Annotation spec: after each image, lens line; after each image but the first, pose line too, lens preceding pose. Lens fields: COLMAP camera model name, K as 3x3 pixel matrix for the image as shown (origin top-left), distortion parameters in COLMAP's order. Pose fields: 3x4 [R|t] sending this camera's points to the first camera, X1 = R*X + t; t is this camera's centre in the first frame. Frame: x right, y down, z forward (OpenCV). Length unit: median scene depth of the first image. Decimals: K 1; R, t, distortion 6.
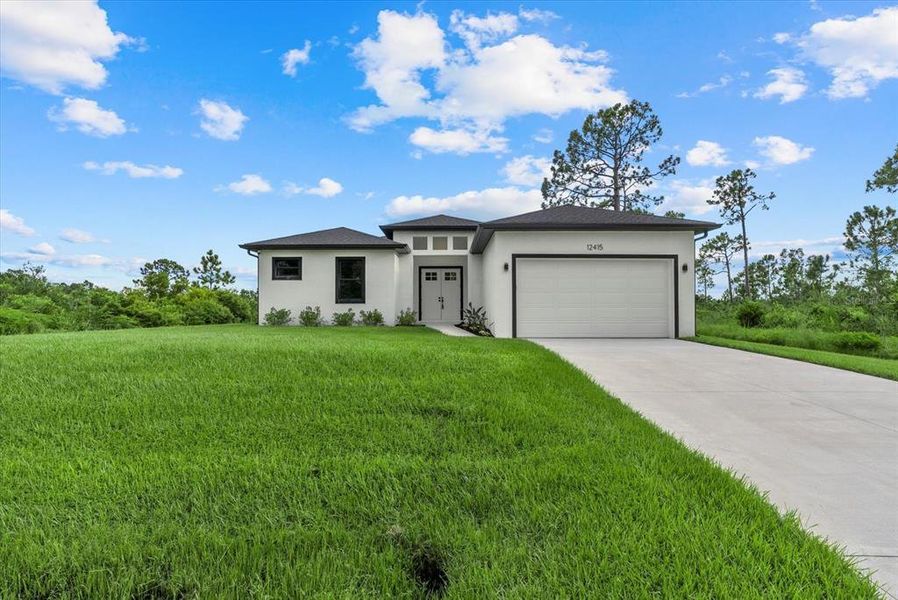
lens RADIAL K [[415.5, 0, 449.0], [0, 415.5, 300.0], [0, 0, 1]] dist [-0.002538, 0.000253]
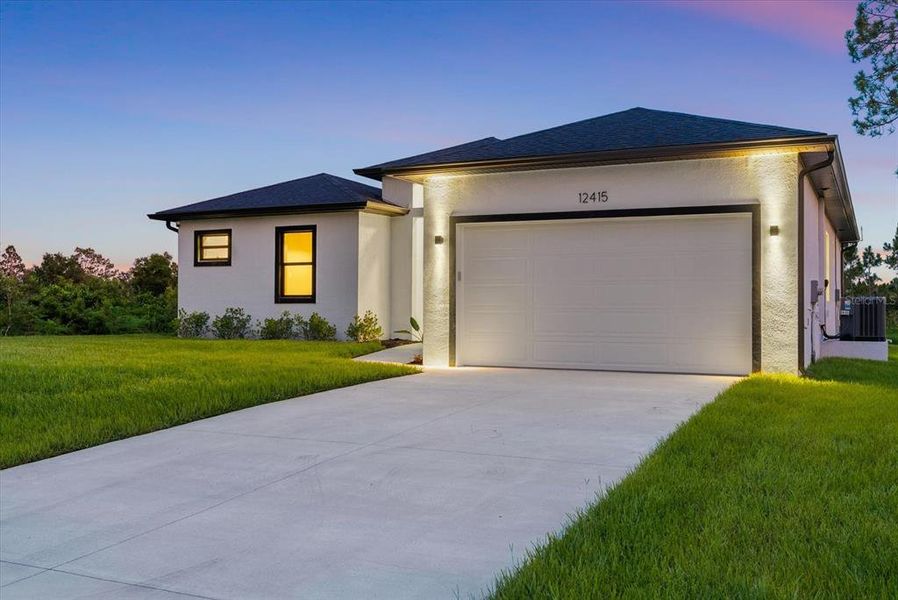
lens RADIAL K [[889.1, 0, 446.8], [0, 889.1, 298.0], [0, 0, 1]] dist [0.014394, -0.005623]
pose [[0.901403, -0.001413, -0.432978, 0.394310], [0.004282, 0.999975, 0.005650, -0.004215], [0.432960, -0.006947, 0.901387, -0.054144]]
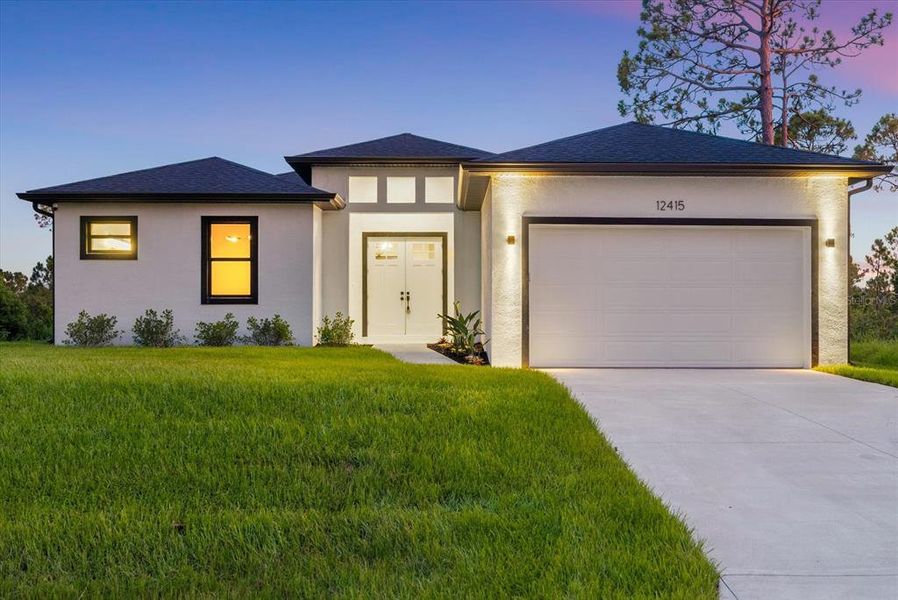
lens RADIAL K [[896.3, 0, 468.4], [0, 896.3, 303.0], [0, 0, 1]] dist [0.005997, 0.005925]
pose [[0.999698, 0.002681, 0.024415, 0.030067], [-0.002954, 0.999934, 0.011130, -0.005197], [-0.024383, -0.011198, 0.999640, -0.116272]]
